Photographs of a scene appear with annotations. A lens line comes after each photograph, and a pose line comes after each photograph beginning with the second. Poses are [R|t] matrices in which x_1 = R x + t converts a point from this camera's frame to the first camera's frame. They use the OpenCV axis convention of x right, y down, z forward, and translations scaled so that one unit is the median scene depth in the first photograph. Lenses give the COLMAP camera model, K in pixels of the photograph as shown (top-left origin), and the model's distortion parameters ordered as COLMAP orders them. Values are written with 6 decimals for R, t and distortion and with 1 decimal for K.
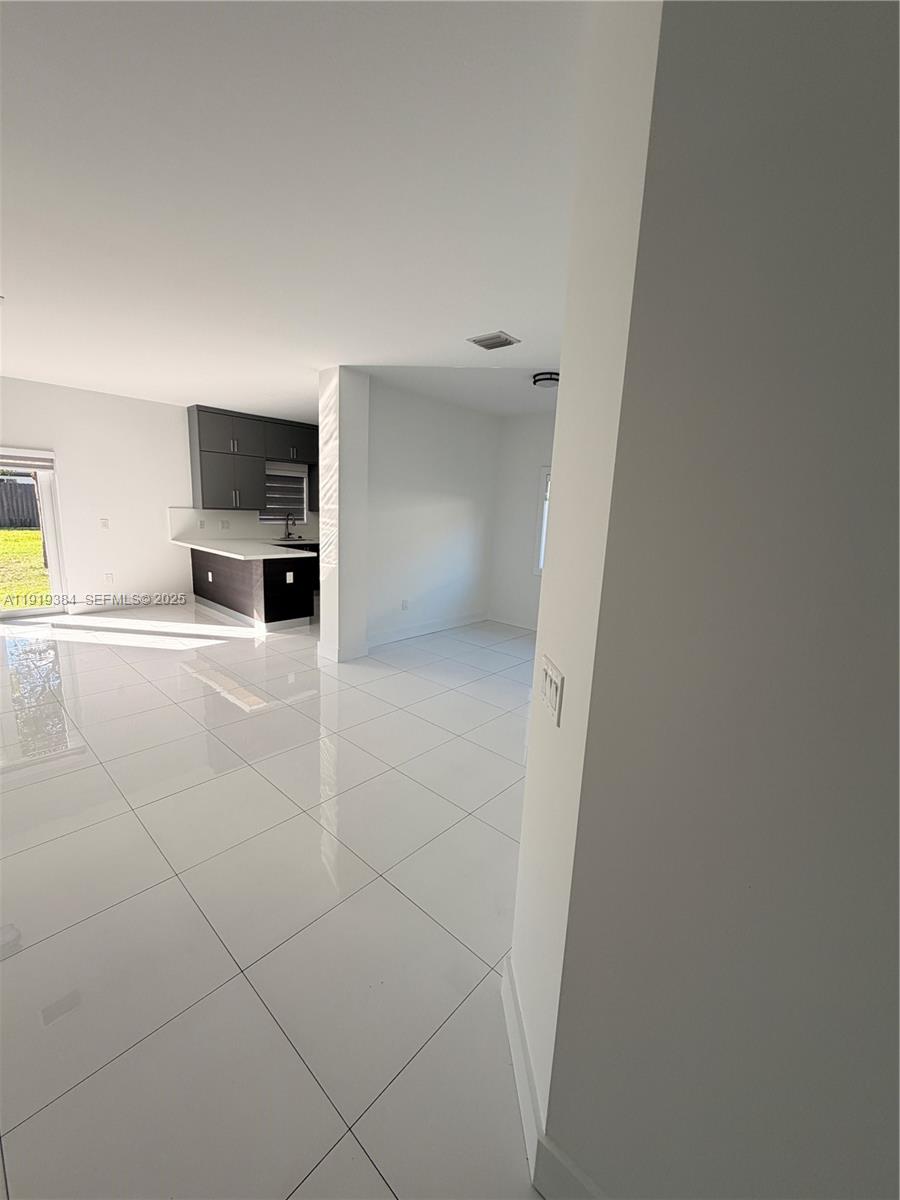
lens RADIAL K [[480.9, 0, 441.5], [0, 480.9, 604.7], [0, 0, 1]] dist [0.005104, -0.000775]
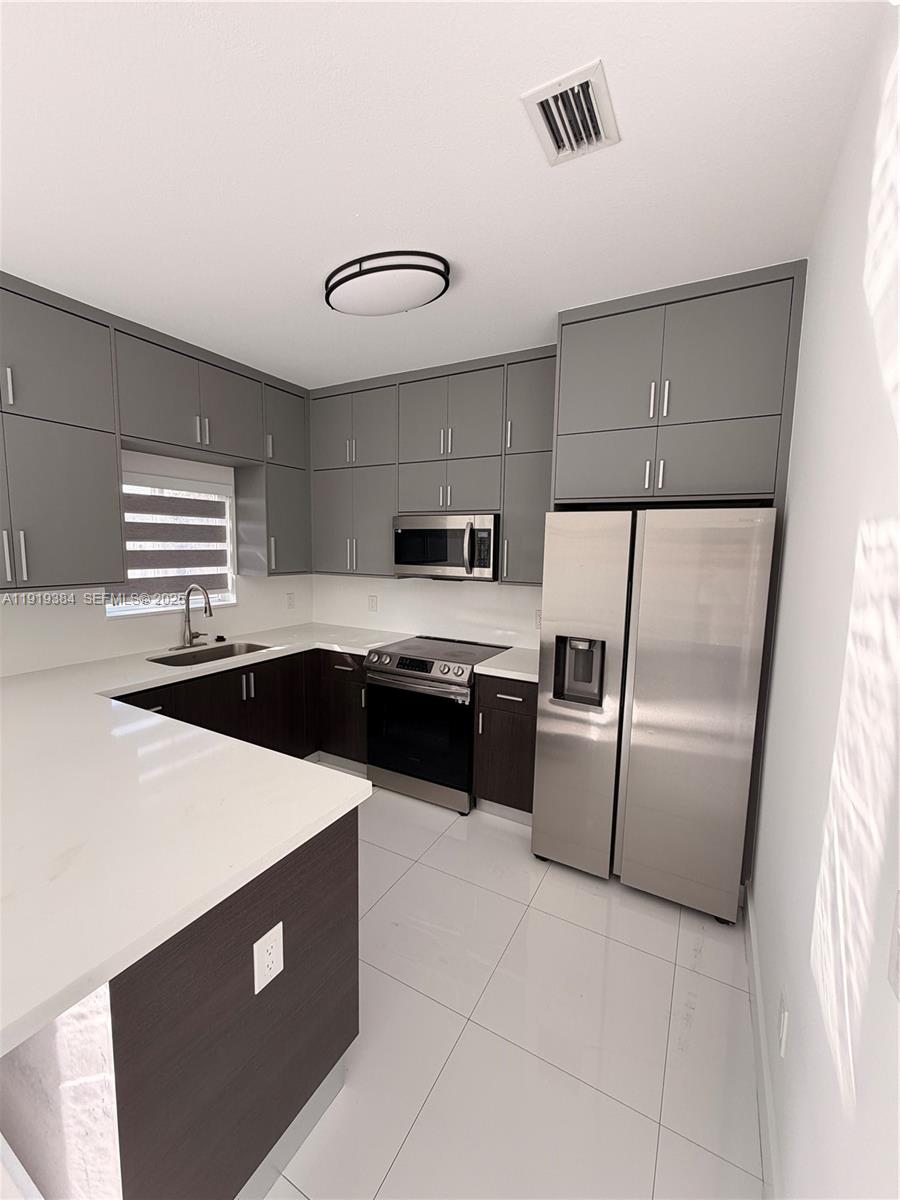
lens RADIAL K [[480.9, 0, 446.6], [0, 480.9, 597.3], [0, 0, 1]] dist [0.005104, -0.000775]
pose [[0.970417, -0.054960, 0.235097, -0.329296], [0.074754, 0.994292, -0.076122, -0.211862], [-0.229571, 0.091444, 0.968987, 0.906412]]
